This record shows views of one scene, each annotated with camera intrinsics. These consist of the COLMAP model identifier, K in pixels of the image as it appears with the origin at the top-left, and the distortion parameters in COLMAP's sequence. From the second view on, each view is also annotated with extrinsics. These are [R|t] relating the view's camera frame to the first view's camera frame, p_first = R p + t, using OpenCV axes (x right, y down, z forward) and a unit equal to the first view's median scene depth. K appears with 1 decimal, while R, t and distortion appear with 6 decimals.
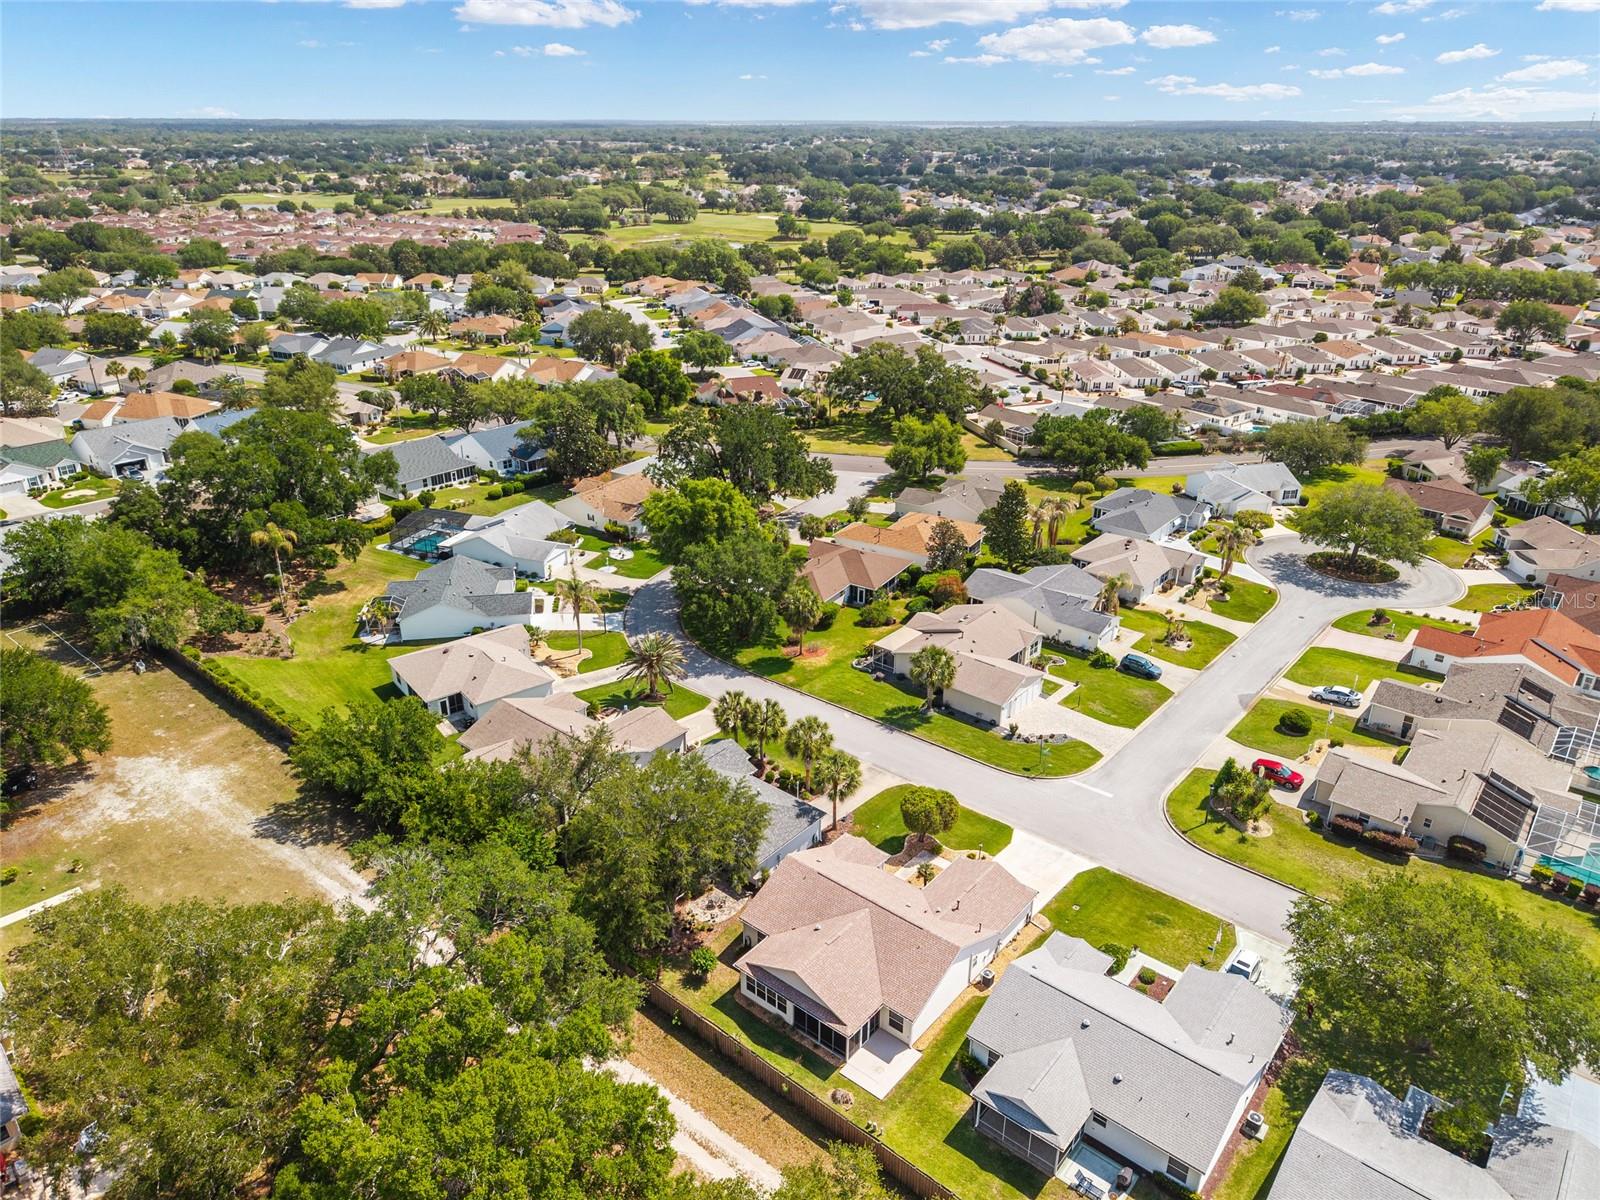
lens RADIAL K [[1065.9, 0, 793.8], [0, 1065.9, 602.0], [0, 0, 1]] dist [0.019960, -0.014288]
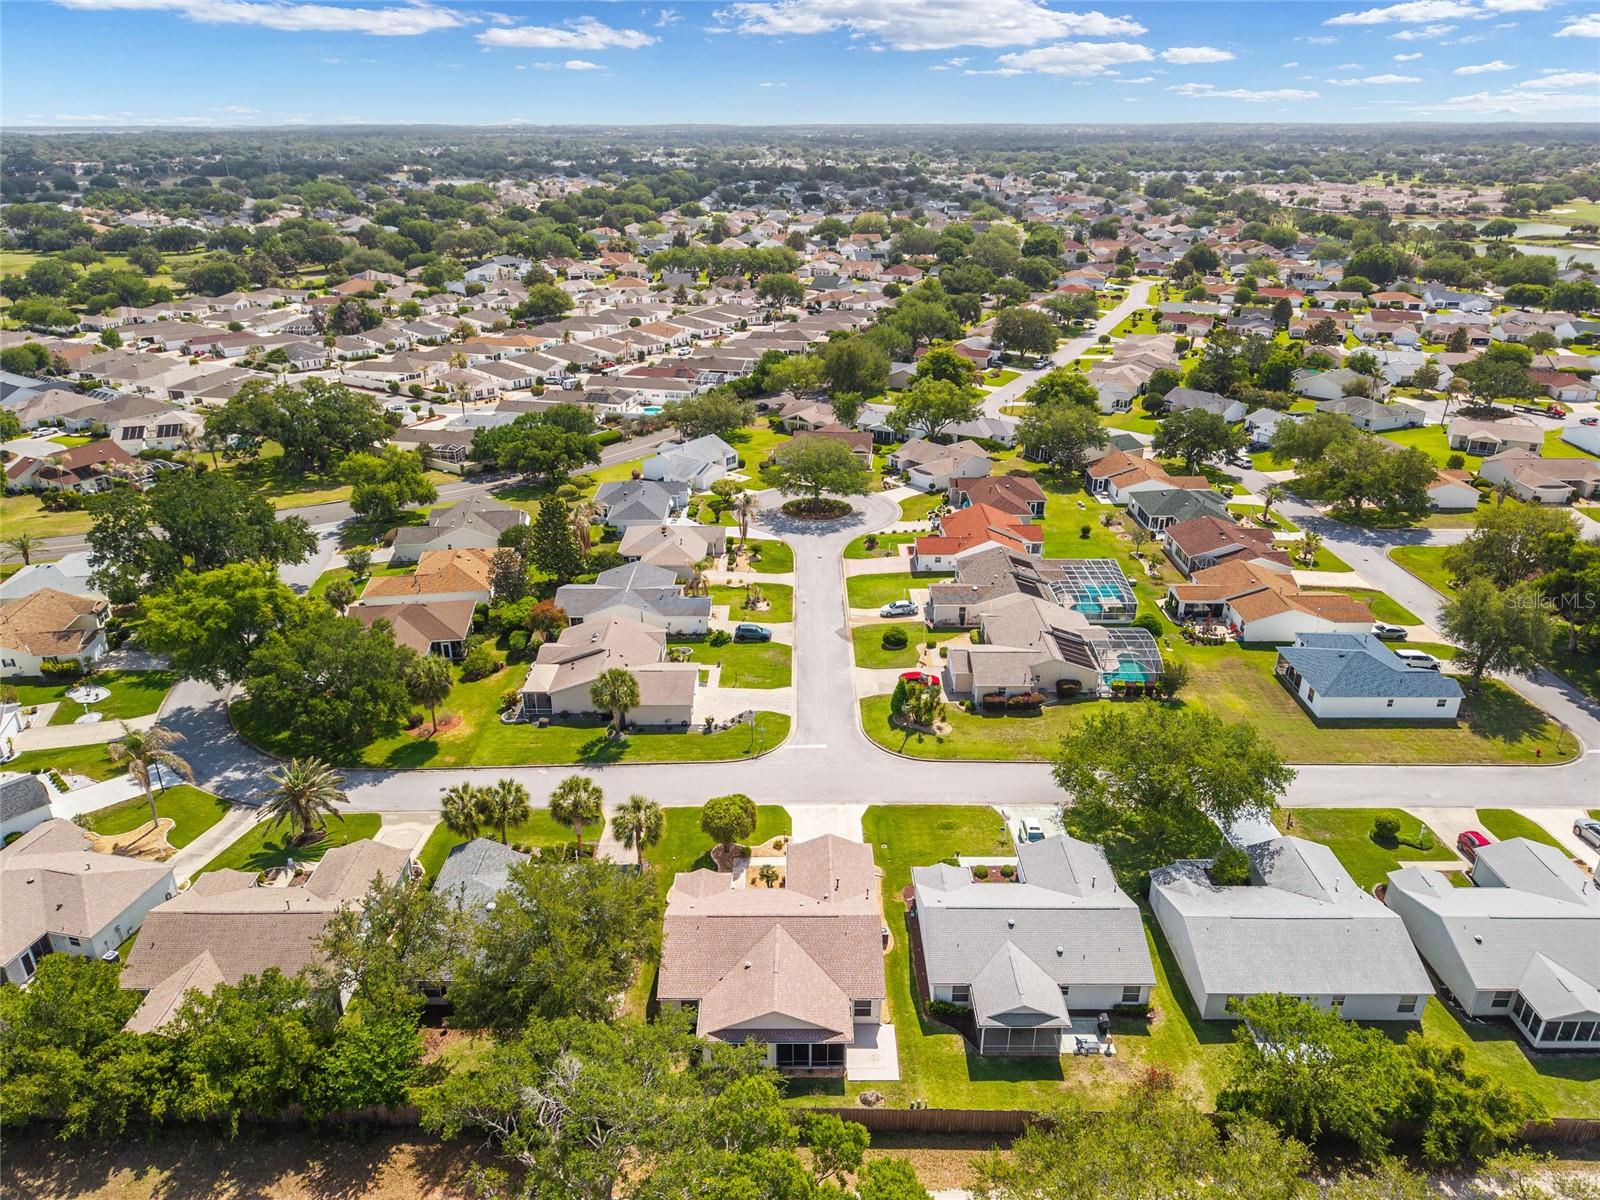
lens RADIAL K [[1065.9, 0, 805.5], [0, 1065.9, 606.0], [0, 0, 1]] dist [0.019960, -0.014288]
pose [[0.769145, -0.267782, 0.580266, -0.209255], [0.267713, 0.959478, 0.087927, -0.038907], [-0.580298, 0.087716, 0.809667, 0.081696]]
